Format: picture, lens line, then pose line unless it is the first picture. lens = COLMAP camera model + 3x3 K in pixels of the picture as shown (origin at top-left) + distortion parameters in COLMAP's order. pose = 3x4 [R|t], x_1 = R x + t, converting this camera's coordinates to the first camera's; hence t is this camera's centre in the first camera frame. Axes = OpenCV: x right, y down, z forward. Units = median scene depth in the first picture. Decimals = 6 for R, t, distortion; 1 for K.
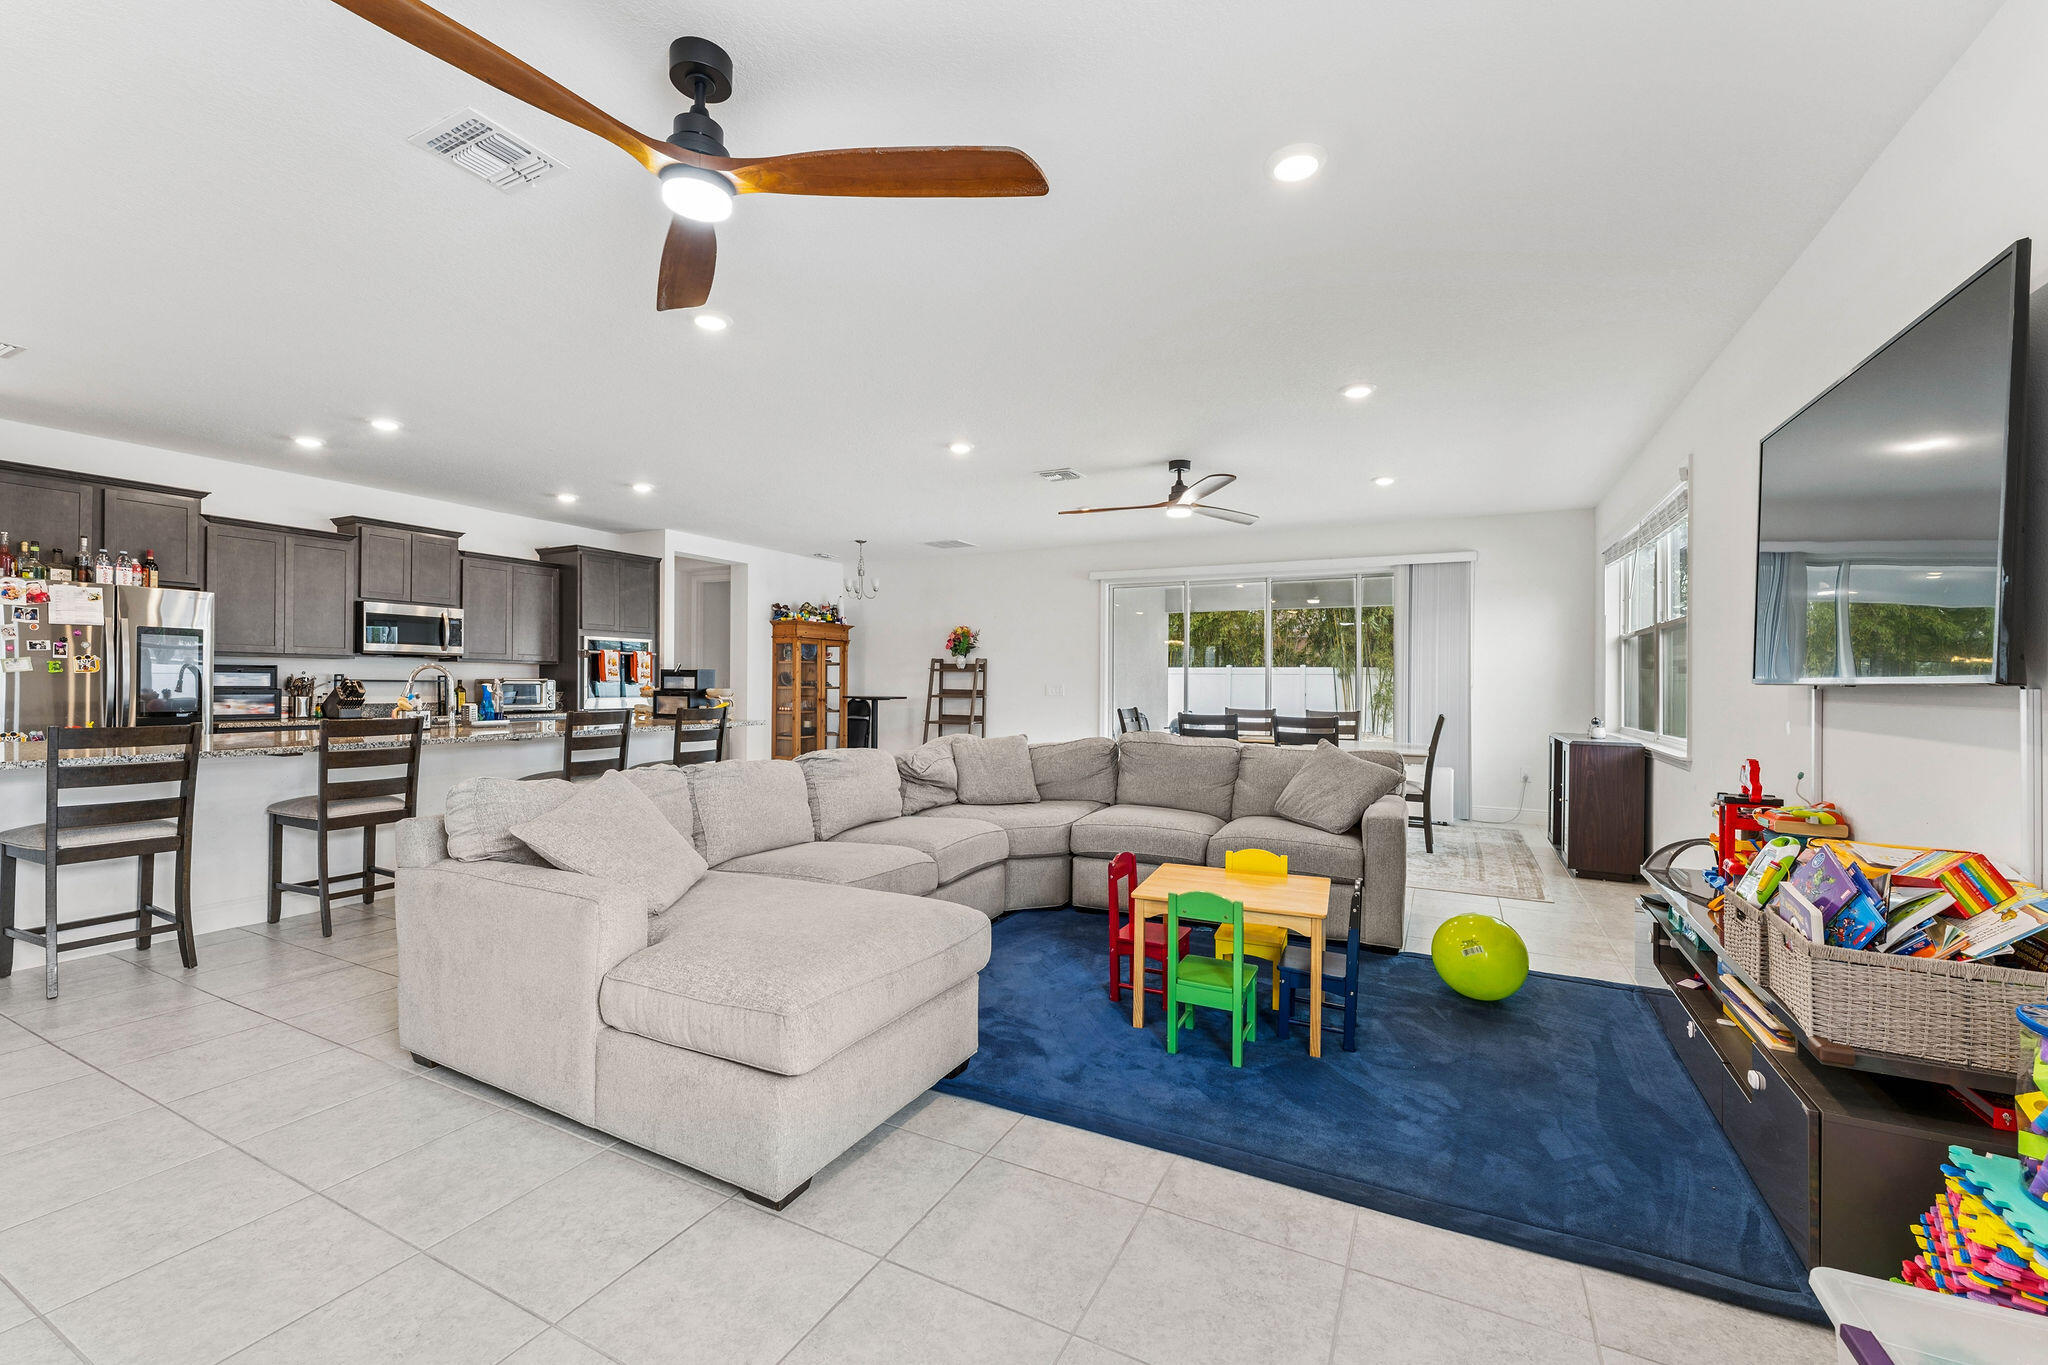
lens RADIAL K [[833.9, 0, 1024.0], [0, 833.9, 682.5], [0, 0, 1]] dist [0.001612, -0.000199]
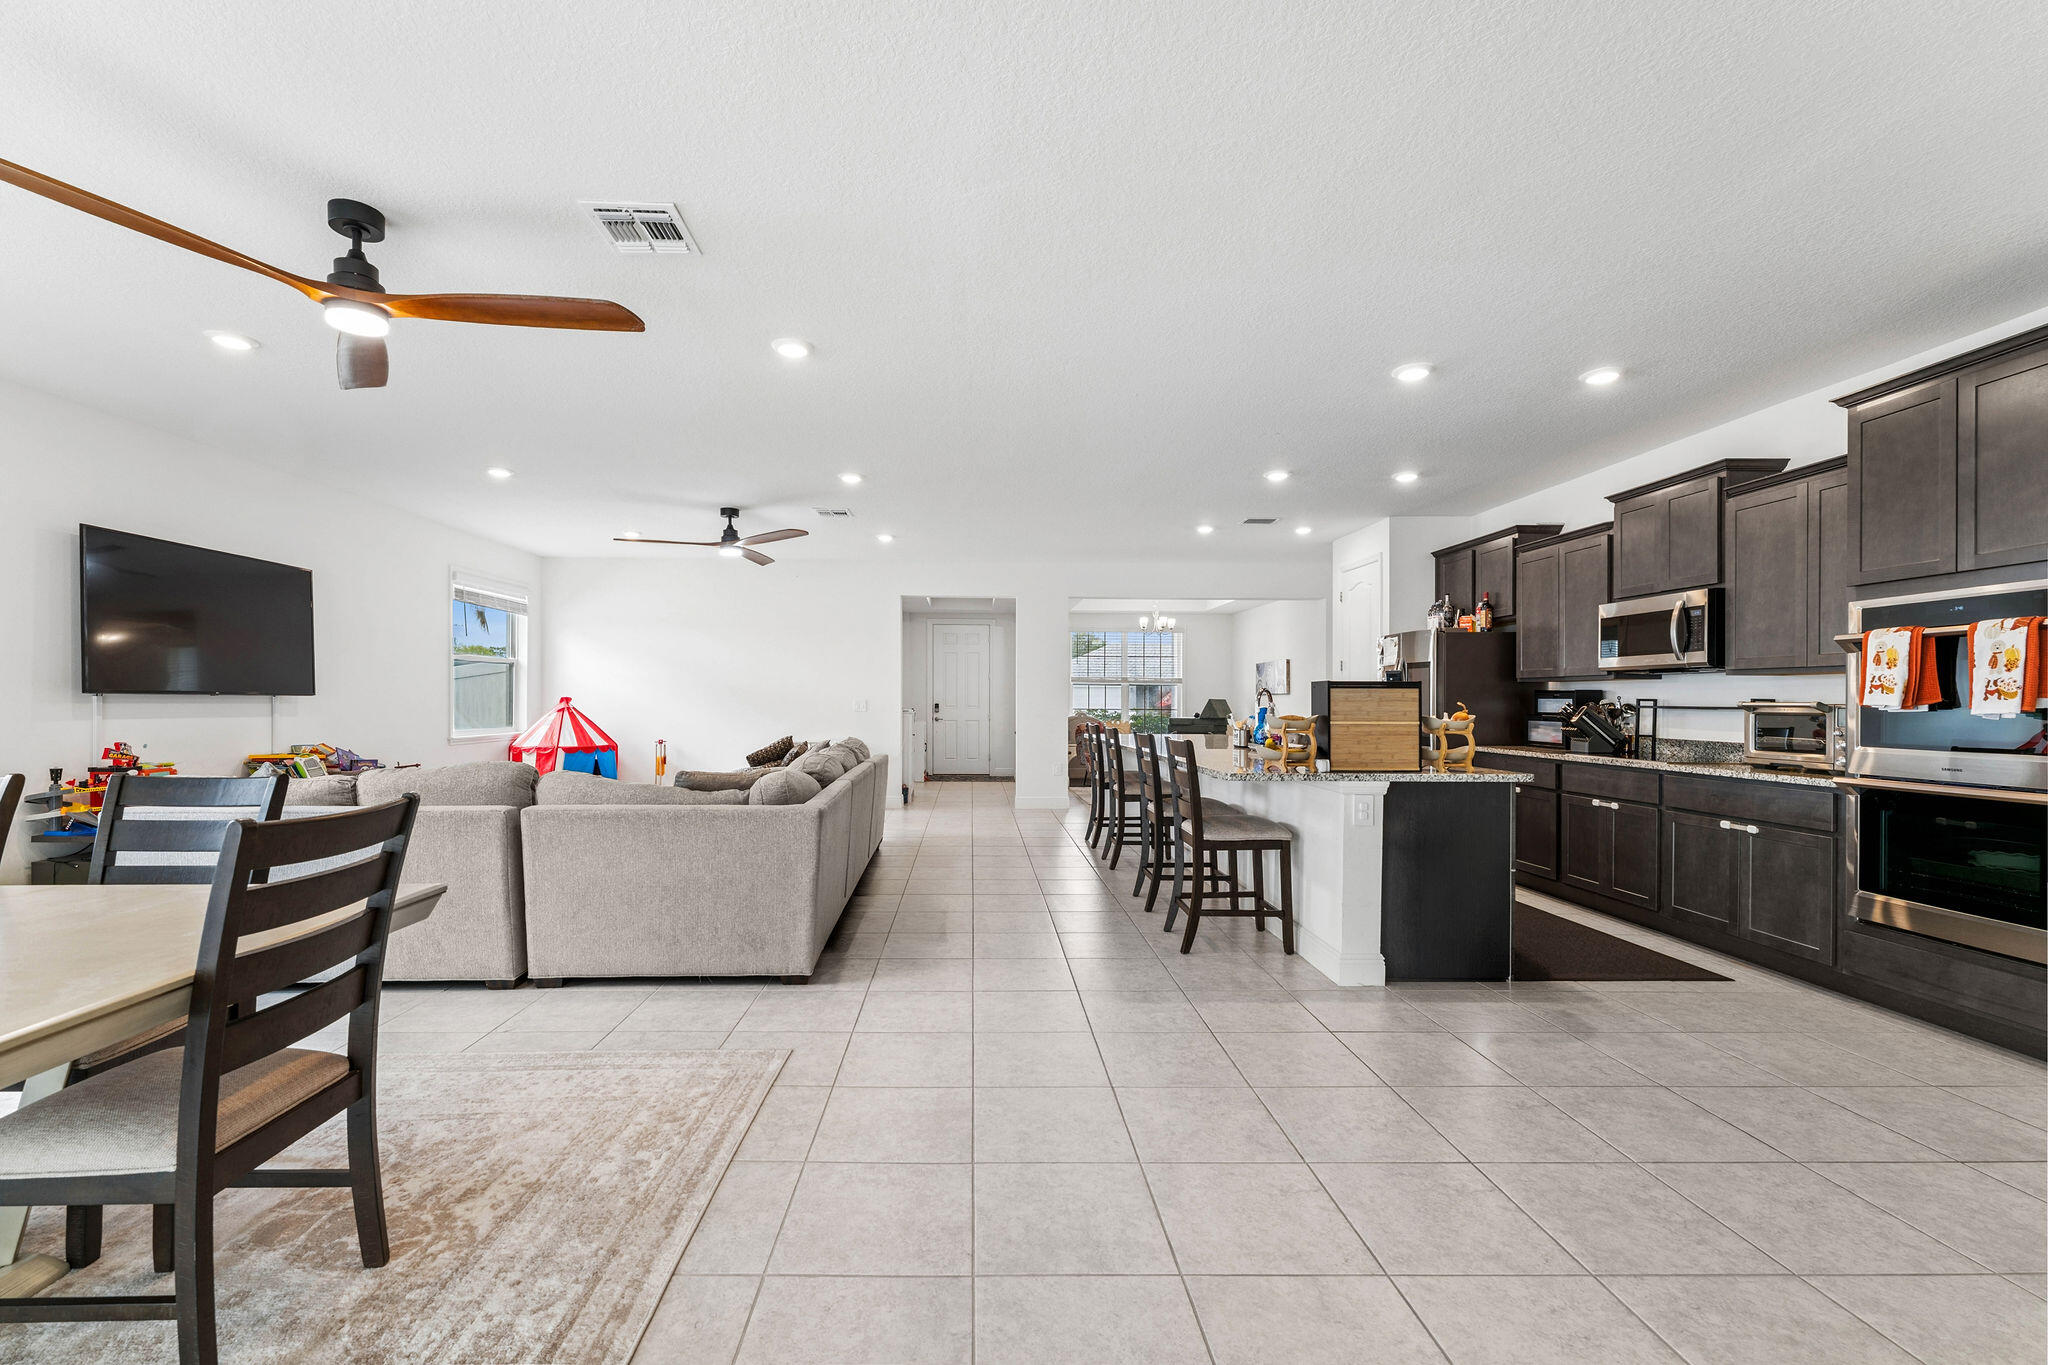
lens RADIAL K [[824.1, 0, 1013.2], [0, 824.1, 688.1], [0, 0, 1]] dist [0.001341, -0.000201]
pose [[-0.880037, -0.020261, -0.474473, 0.050362], [-0.012626, 0.999735, -0.019272, 0.001930], [0.474738, -0.010969, -0.880059, 1.313377]]
